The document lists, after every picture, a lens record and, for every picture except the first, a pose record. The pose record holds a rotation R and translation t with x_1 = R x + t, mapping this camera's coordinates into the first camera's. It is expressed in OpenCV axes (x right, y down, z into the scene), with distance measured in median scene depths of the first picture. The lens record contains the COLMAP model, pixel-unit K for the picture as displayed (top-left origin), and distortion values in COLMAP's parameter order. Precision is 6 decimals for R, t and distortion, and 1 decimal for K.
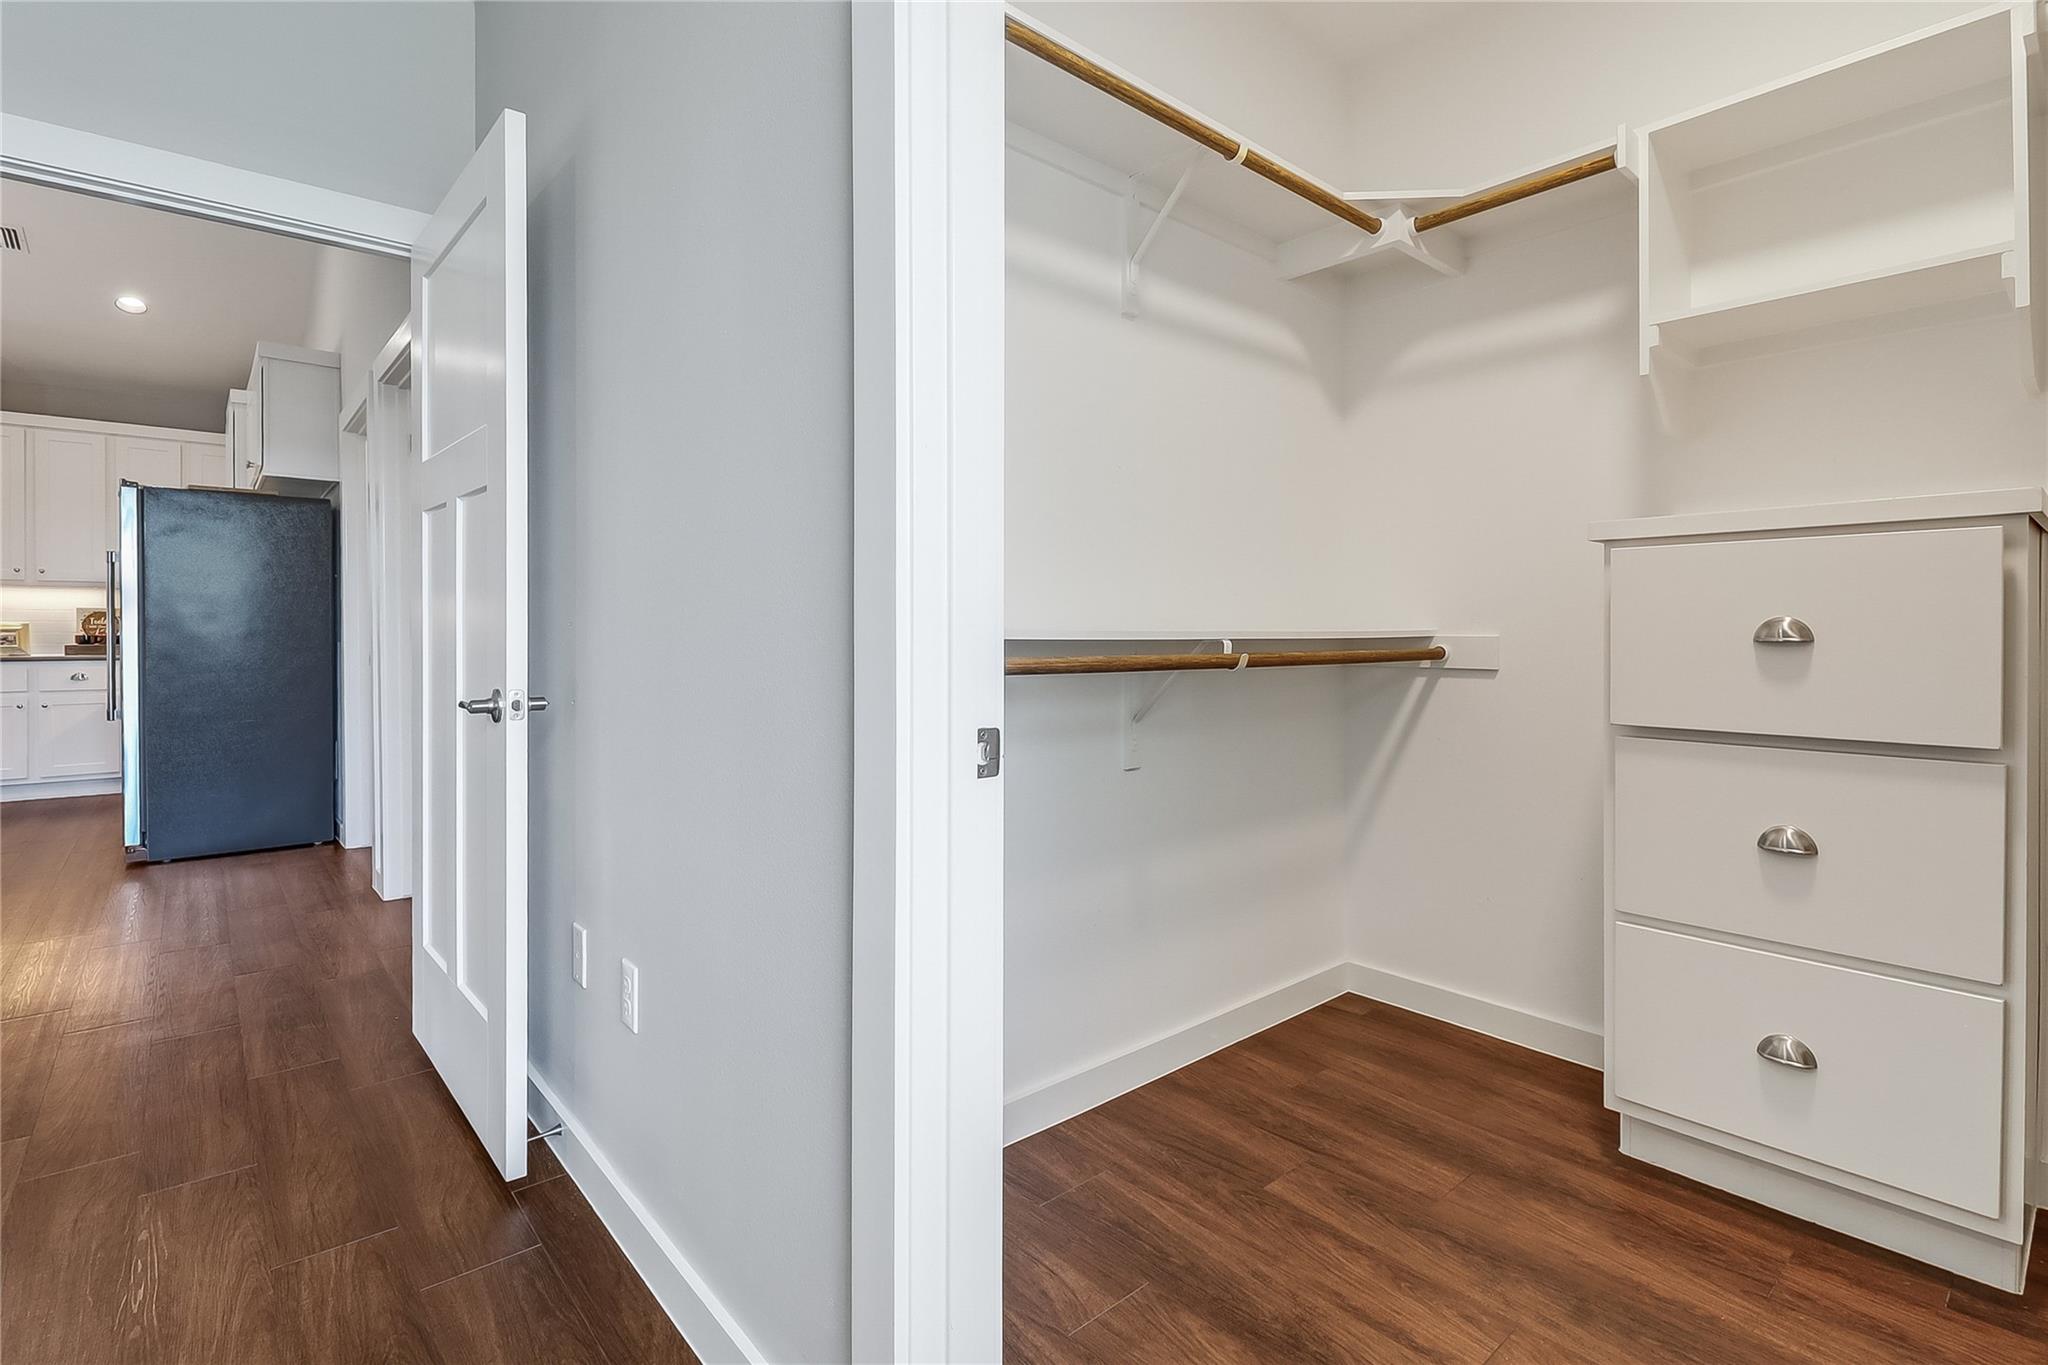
lens RADIAL K [[959.2, 0, 1041.0], [0, 959.2, 643.4], [0, 0, 1]] dist [0.016453, -0.009712]
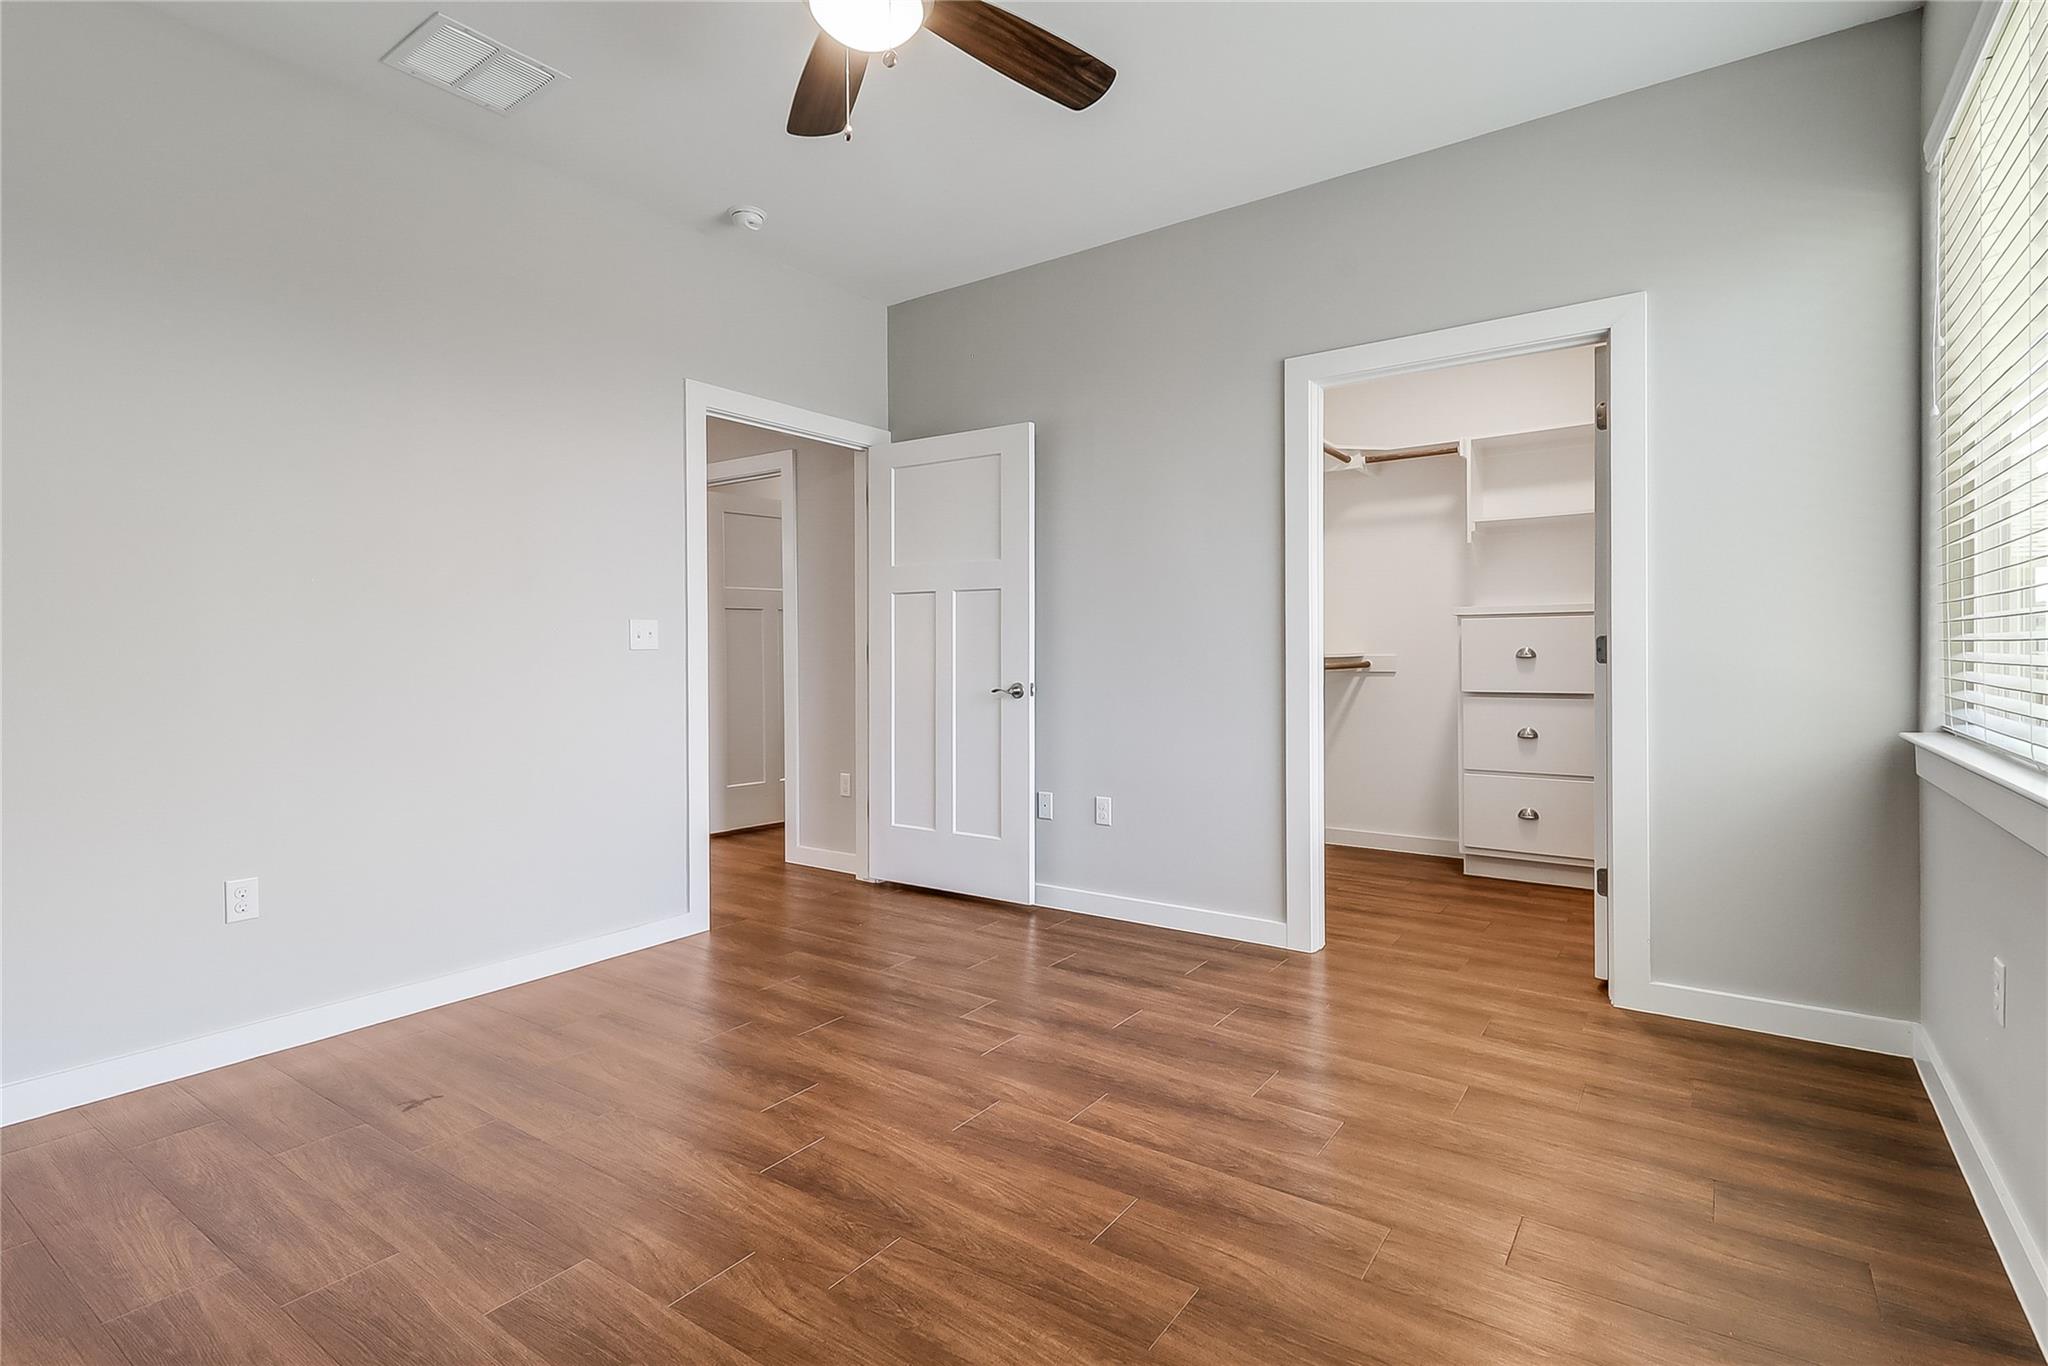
lens RADIAL K [[959.2, 0, 1021.2], [0, 959.2, 668.3], [0, 0, 1]] dist [0.016453, -0.009712]
pose [[0.977242, -0.008983, 0.211935, -0.918958], [0.008313, 0.999957, 0.004056, 0.005562], [-0.211963, -0.002201, 0.977275, -1.031488]]
